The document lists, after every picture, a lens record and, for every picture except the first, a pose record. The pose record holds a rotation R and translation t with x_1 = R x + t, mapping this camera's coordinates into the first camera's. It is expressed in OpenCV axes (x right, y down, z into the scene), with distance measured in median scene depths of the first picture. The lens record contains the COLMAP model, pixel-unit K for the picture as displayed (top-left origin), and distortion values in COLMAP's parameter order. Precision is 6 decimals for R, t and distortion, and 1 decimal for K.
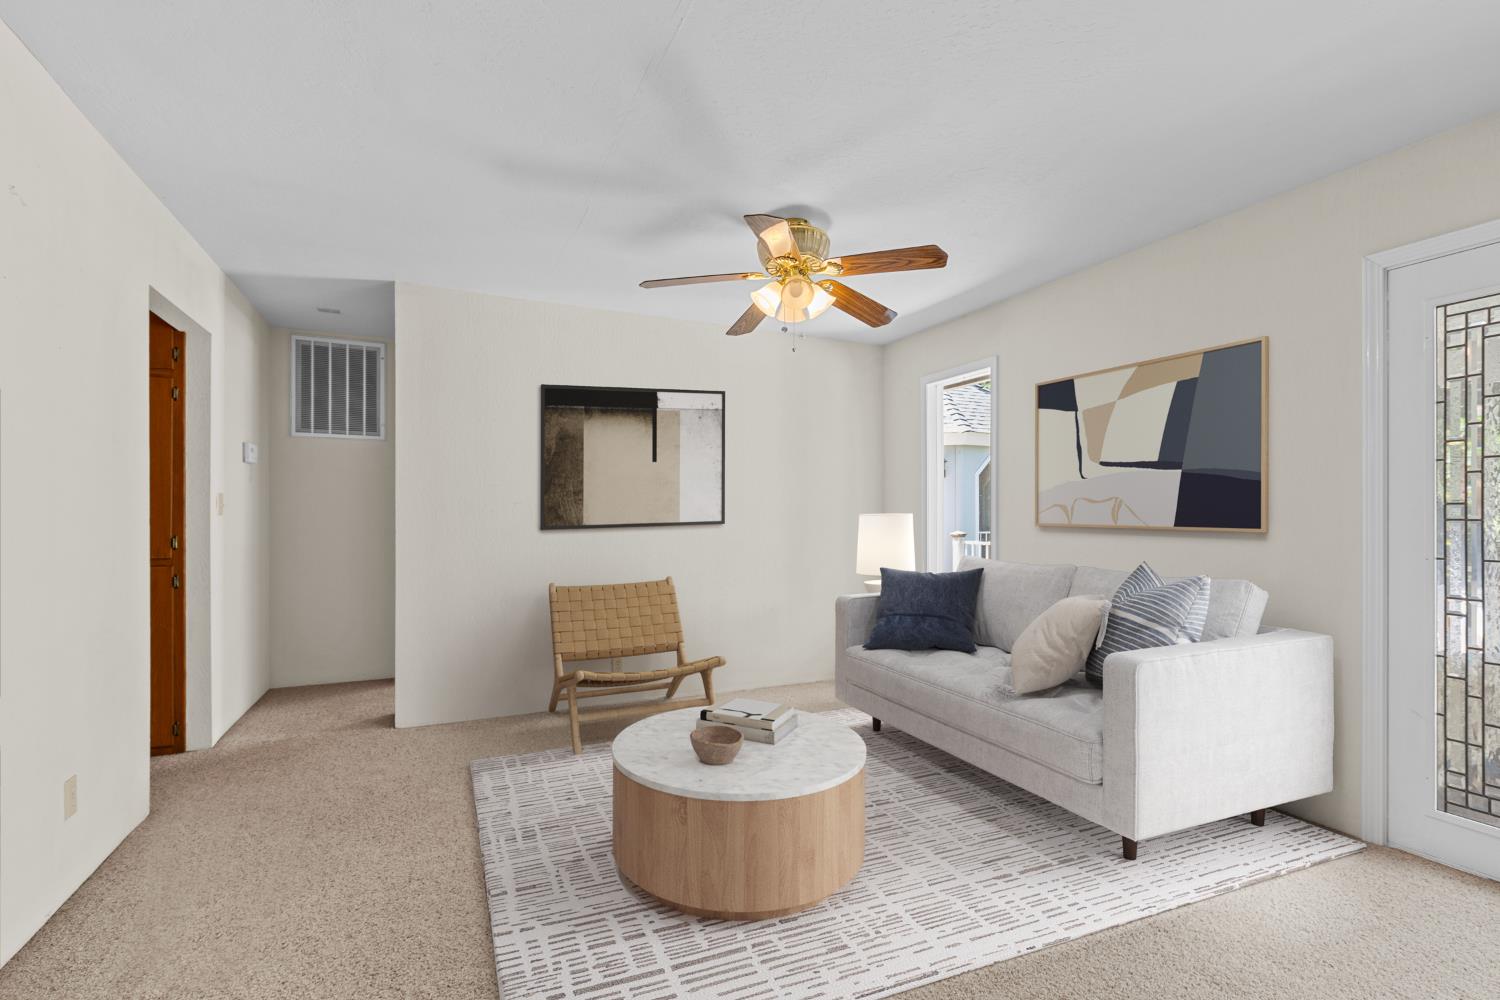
lens RADIAL K [[677.2, 0, 743.7], [0, 677.2, 509.0], [0, 0, 1]] dist [0.000100, -0.000333]
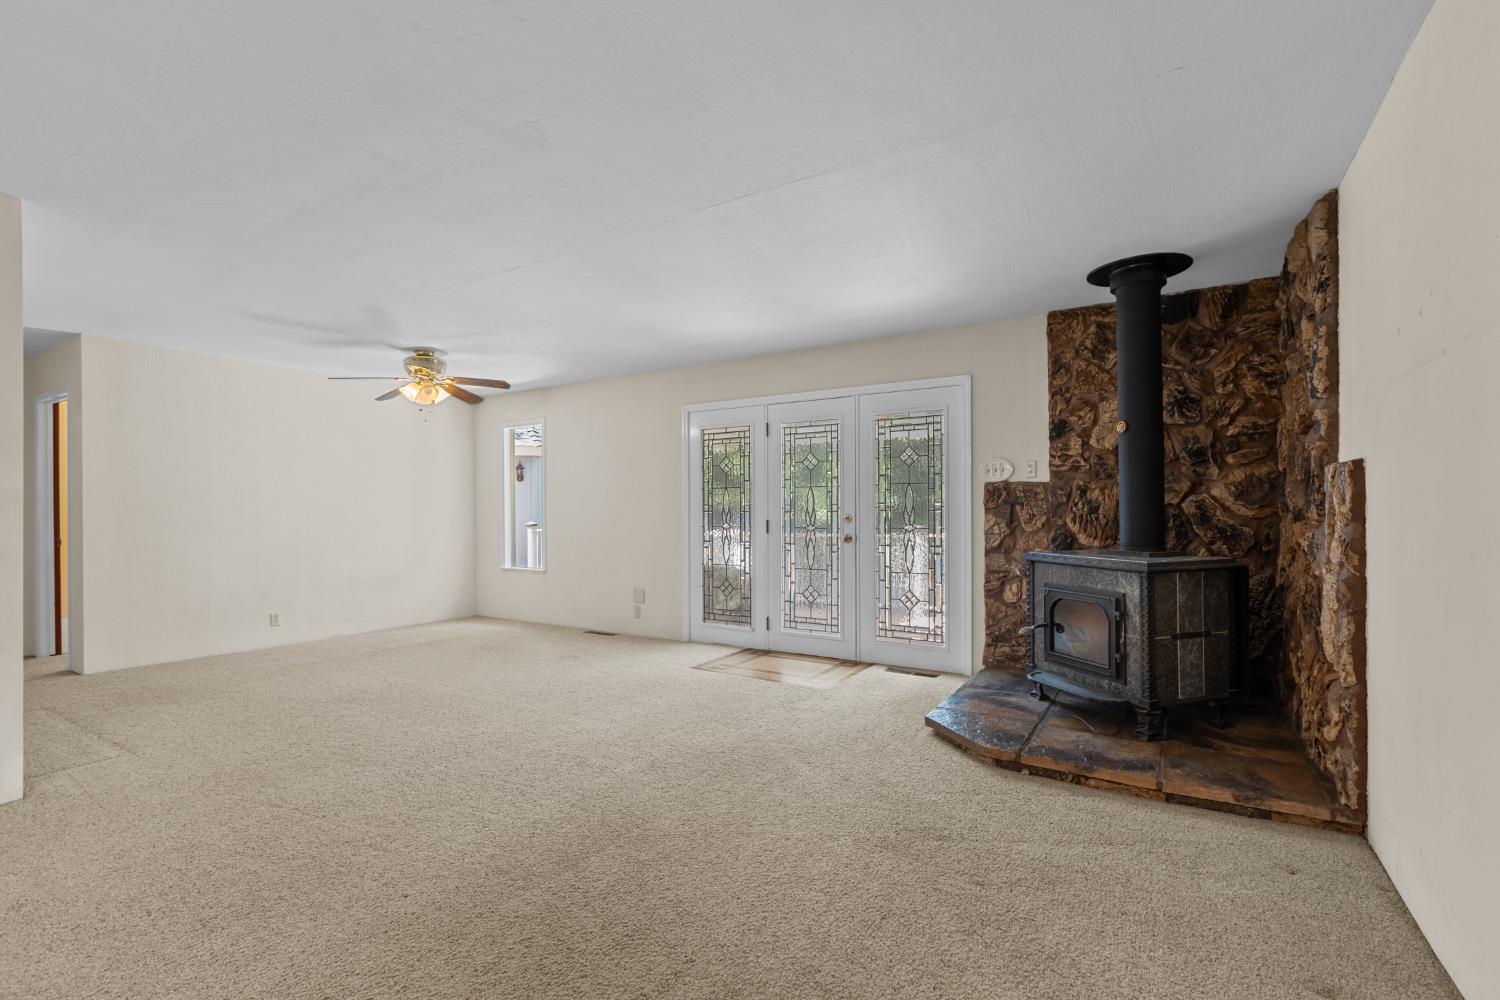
lens RADIAL K [[677.2, 0, 740.1], [0, 677.2, 503.9], [0, 0, 1]] dist [0.000100, -0.000333]
pose [[0.833453, -0.008701, 0.552522, -0.224918], [0.007001, 0.999962, 0.005186, -0.020016], [-0.552546, -0.000455, 0.833482, -0.950383]]
